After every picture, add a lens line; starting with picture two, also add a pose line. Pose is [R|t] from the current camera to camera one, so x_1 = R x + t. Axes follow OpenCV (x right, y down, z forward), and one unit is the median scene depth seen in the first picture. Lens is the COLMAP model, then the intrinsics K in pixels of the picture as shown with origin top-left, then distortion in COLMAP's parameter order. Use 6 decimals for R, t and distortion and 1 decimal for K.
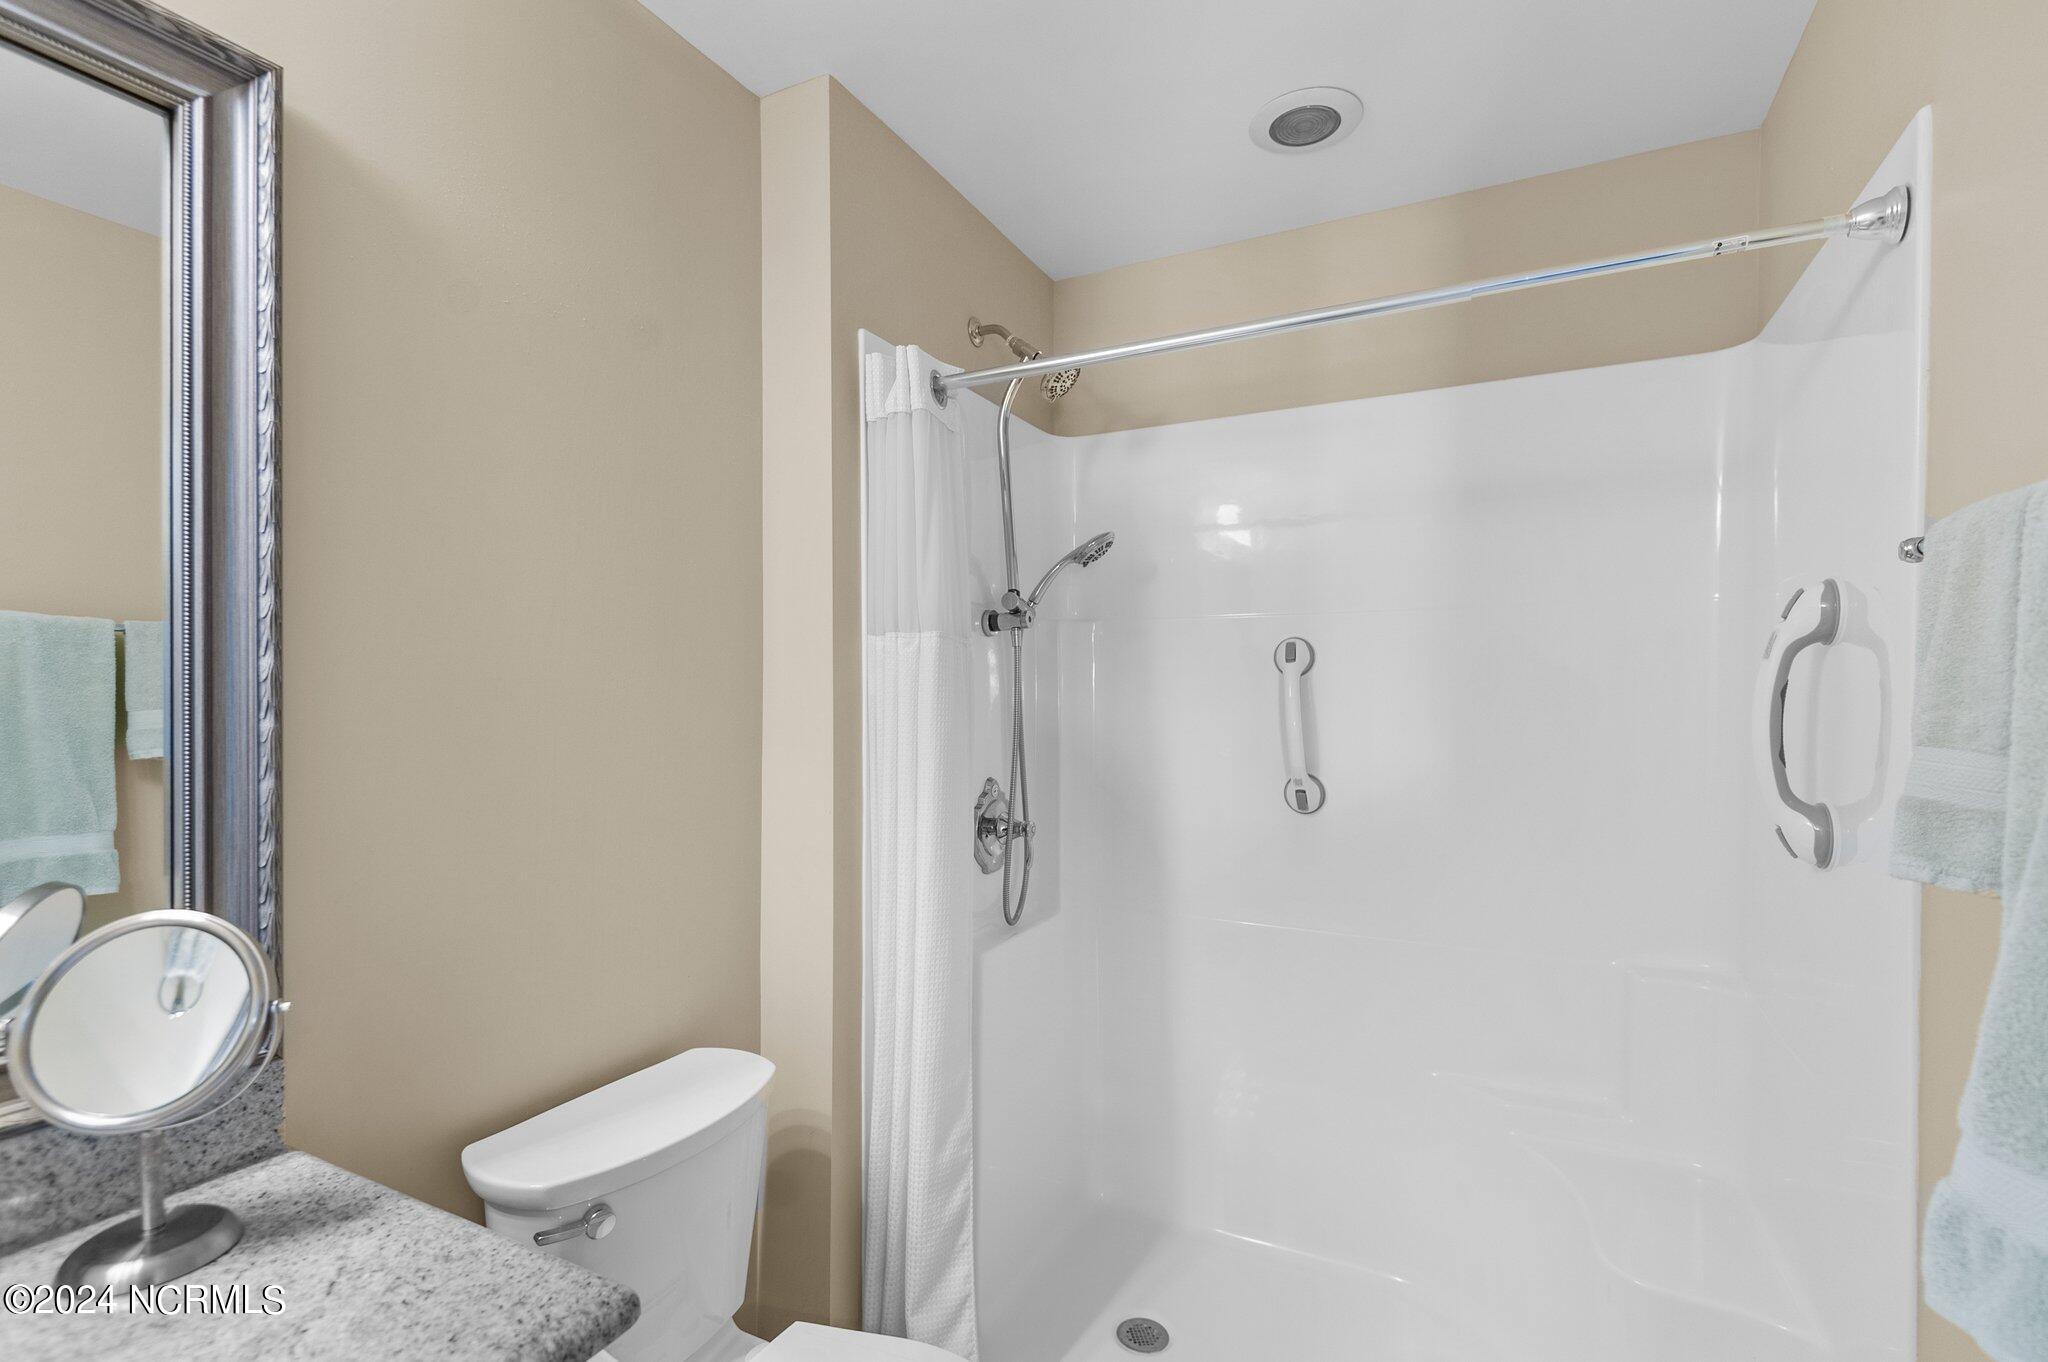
lens RADIAL K [[940.9, 0, 1038.0], [0, 940.9, 679.9], [0, 0, 1]] dist [0.001963, -0.001166]
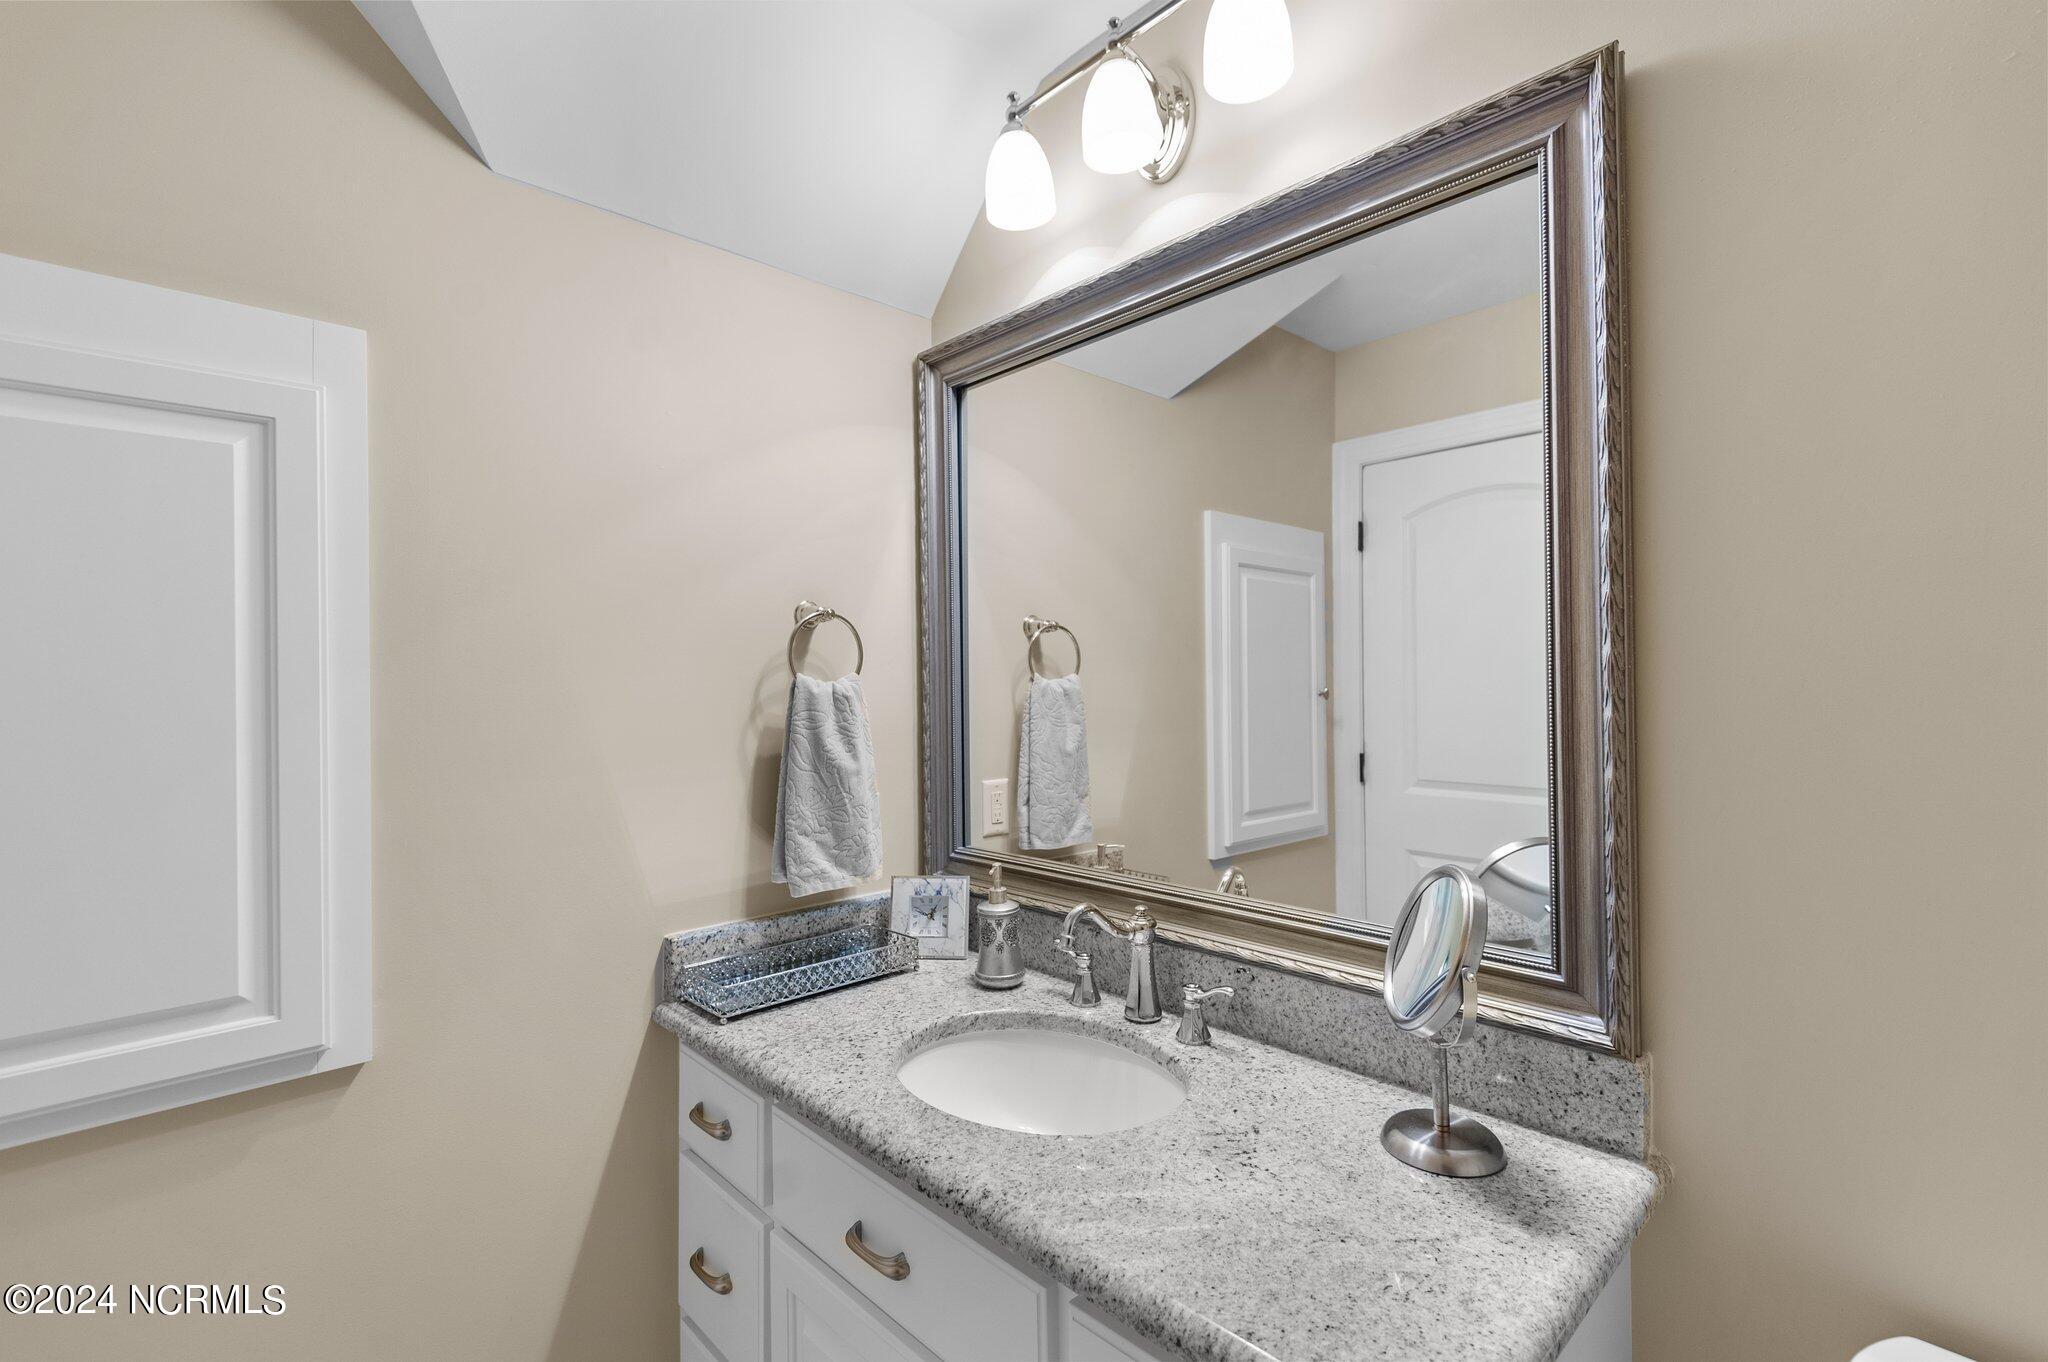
lens RADIAL K [[906.5, 0, 1035.4], [0, 906.5, 692.8], [0, 0, 1]] dist [-0.010868, 0.000145]
pose [[-0.337460, 0.001341, -0.941339, 0.291164], [0.008130, 0.999966, -0.001489, 0.020666], [0.941305, -0.008156, -0.337460, 0.793133]]
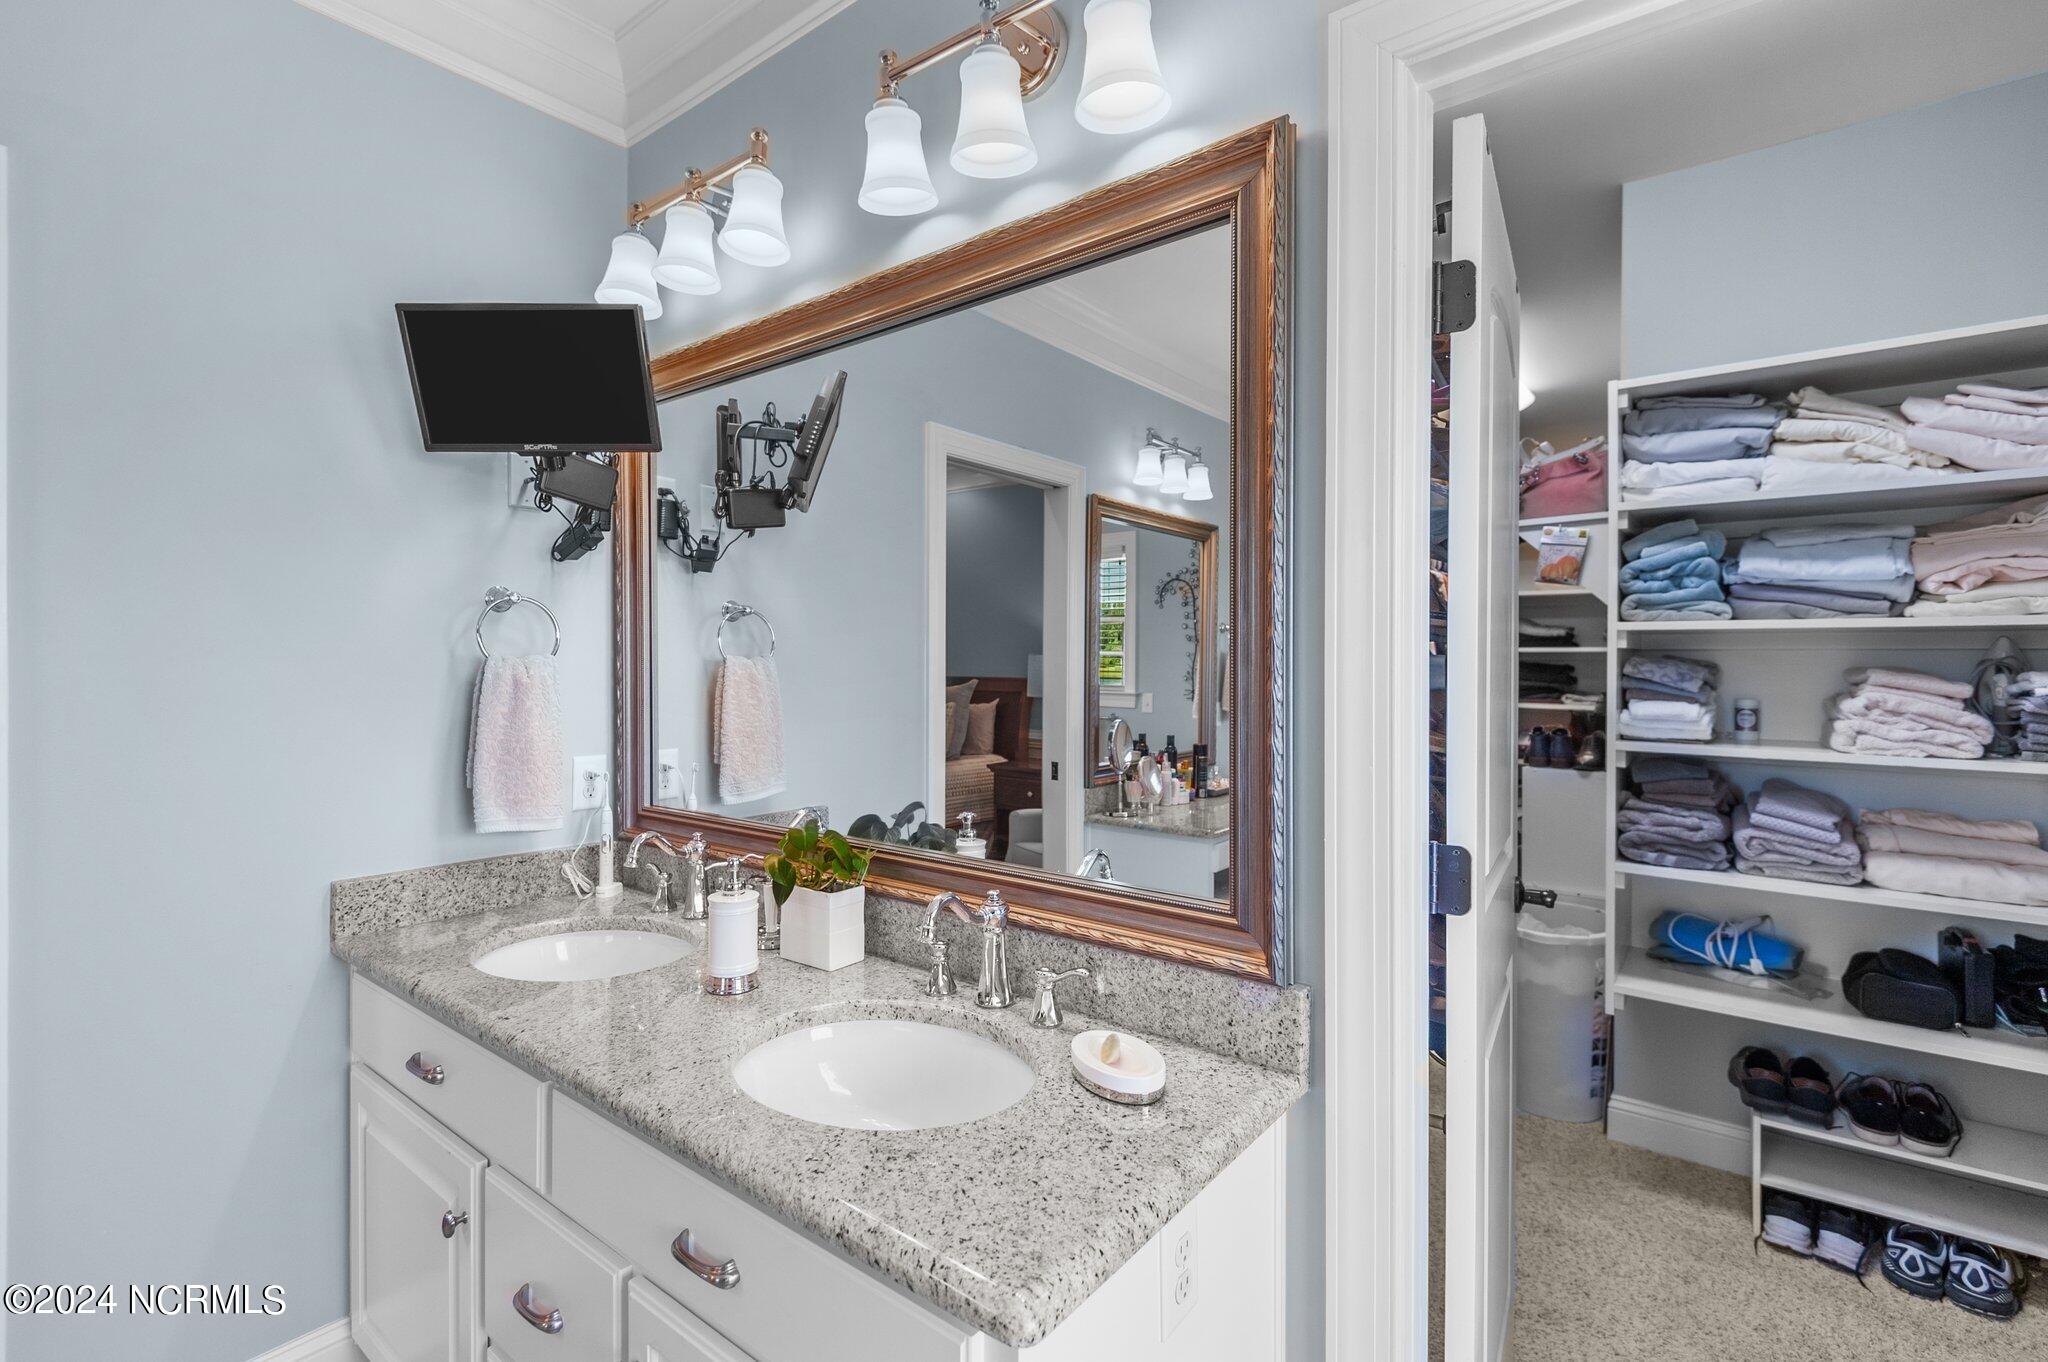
lens RADIAL K [[940.9, 0, 1038.0], [0, 940.9, 679.9], [0, 0, 1]] dist [0.001963, -0.001166]
pose [[-0.201088, 0.006363, -0.979552, 0.393360], [0.004408, 0.999975, 0.005590, 0.021755], [0.979563, -0.003194, -0.201111, 0.997284]]
